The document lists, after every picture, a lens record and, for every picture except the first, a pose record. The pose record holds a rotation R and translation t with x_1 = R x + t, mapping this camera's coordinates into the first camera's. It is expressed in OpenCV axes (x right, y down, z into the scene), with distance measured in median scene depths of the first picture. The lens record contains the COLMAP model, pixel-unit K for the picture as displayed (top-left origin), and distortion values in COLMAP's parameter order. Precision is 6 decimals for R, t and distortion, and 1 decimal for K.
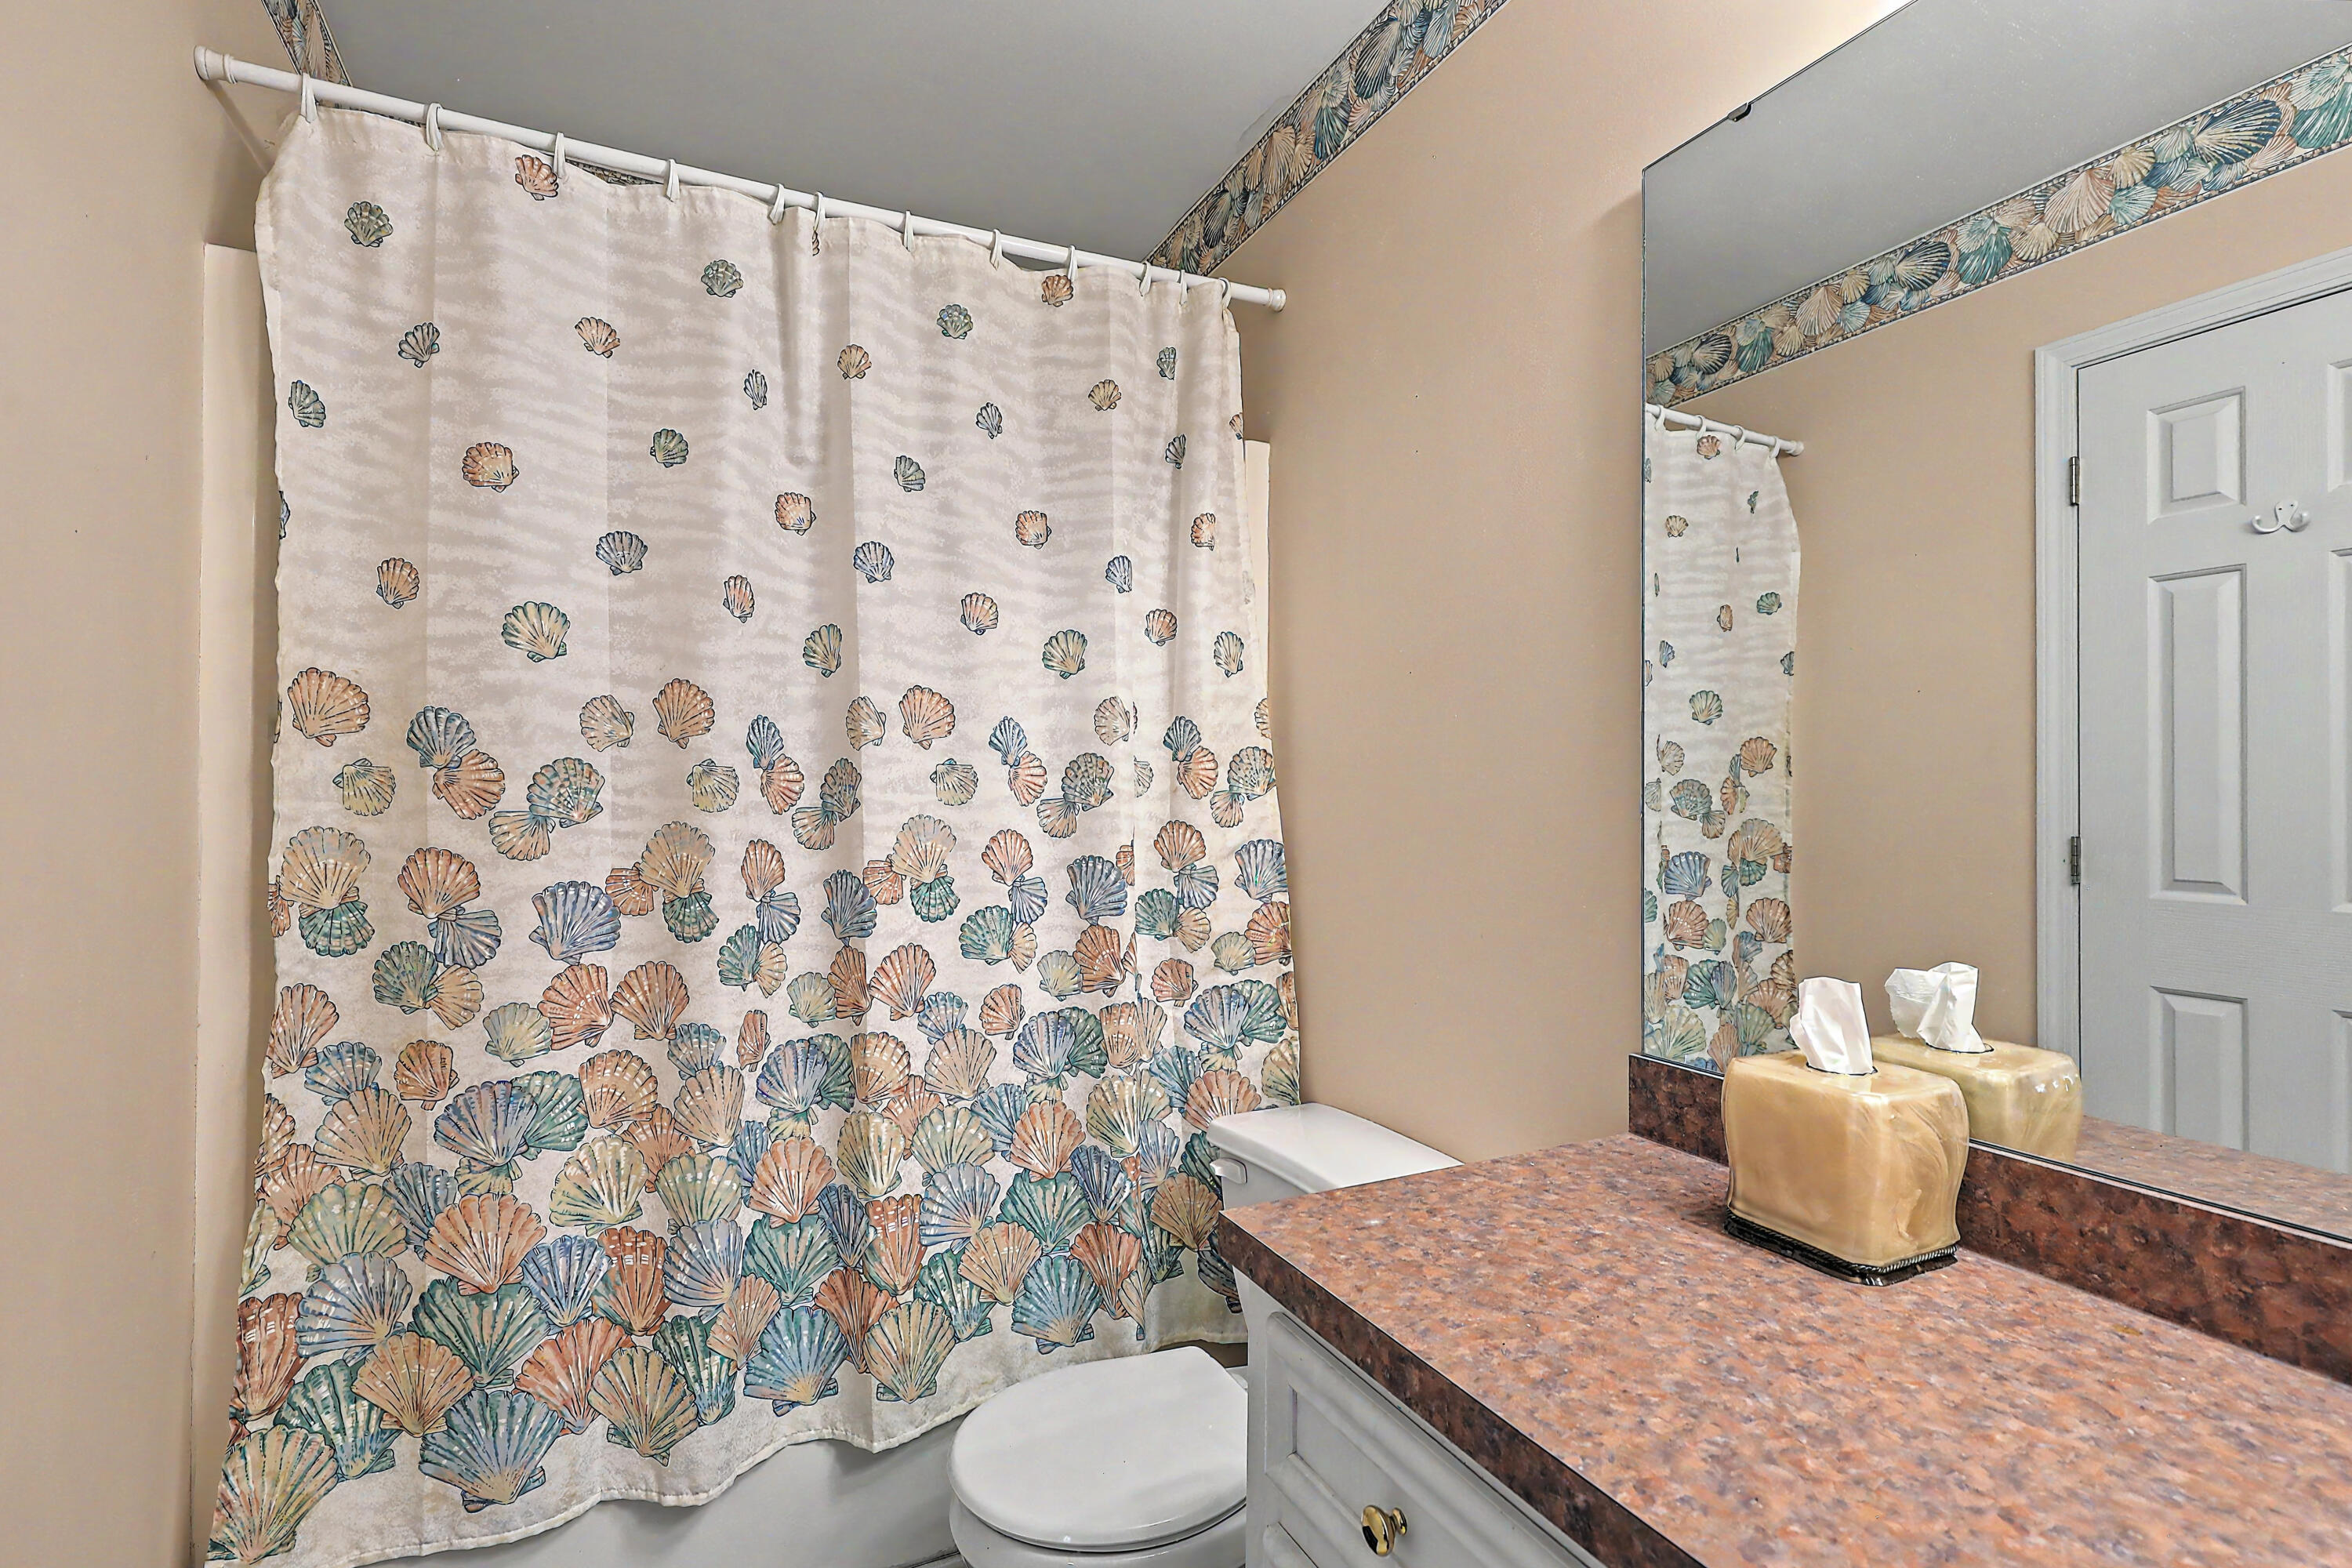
lens RADIAL K [[1074.8, 0, 1187.6], [0, 1074.8, 791.1], [0, 0, 1]] dist [-0.000358, 0.000851]
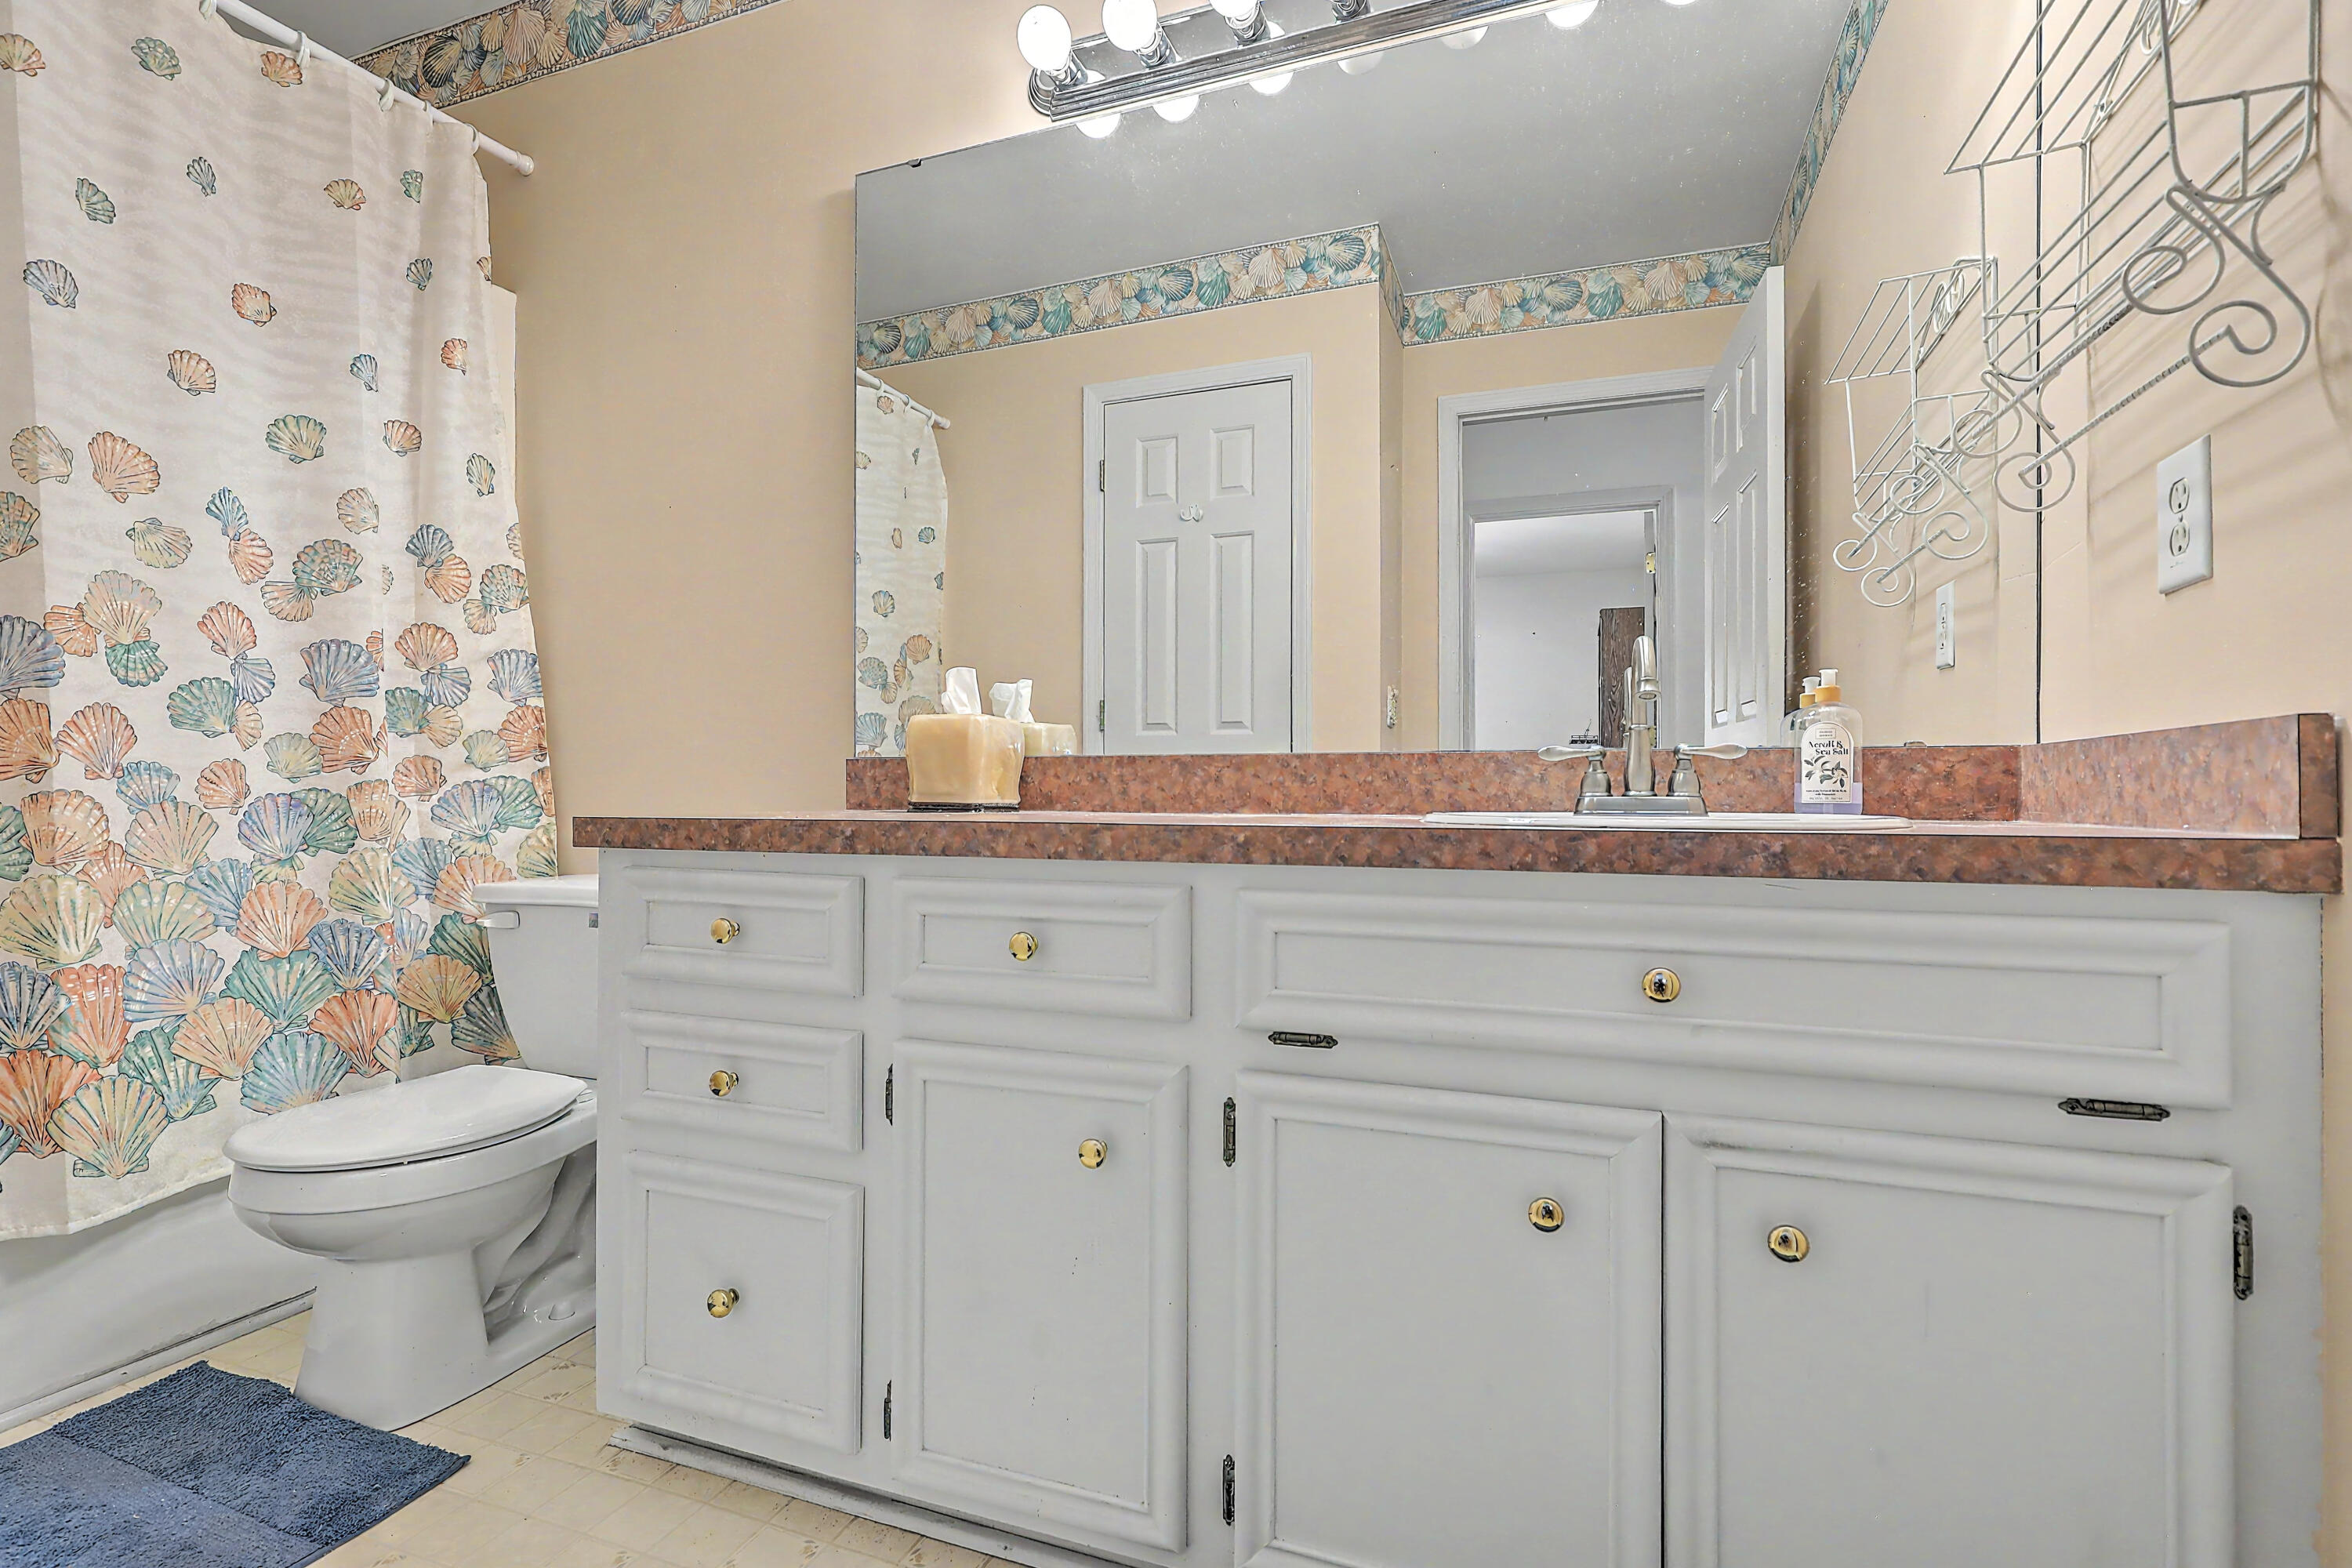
lens RADIAL K [[1074.8, 0, 1187.6], [0, 1074.8, 791.1], [0, 0, 1]] dist [-0.000358, 0.000851]
pose [[0.740398, -0.004485, 0.672154, -0.175091], [-0.004780, 0.999917, 0.011937, 0.187121], [-0.672152, -0.012051, 0.740315, -0.310390]]
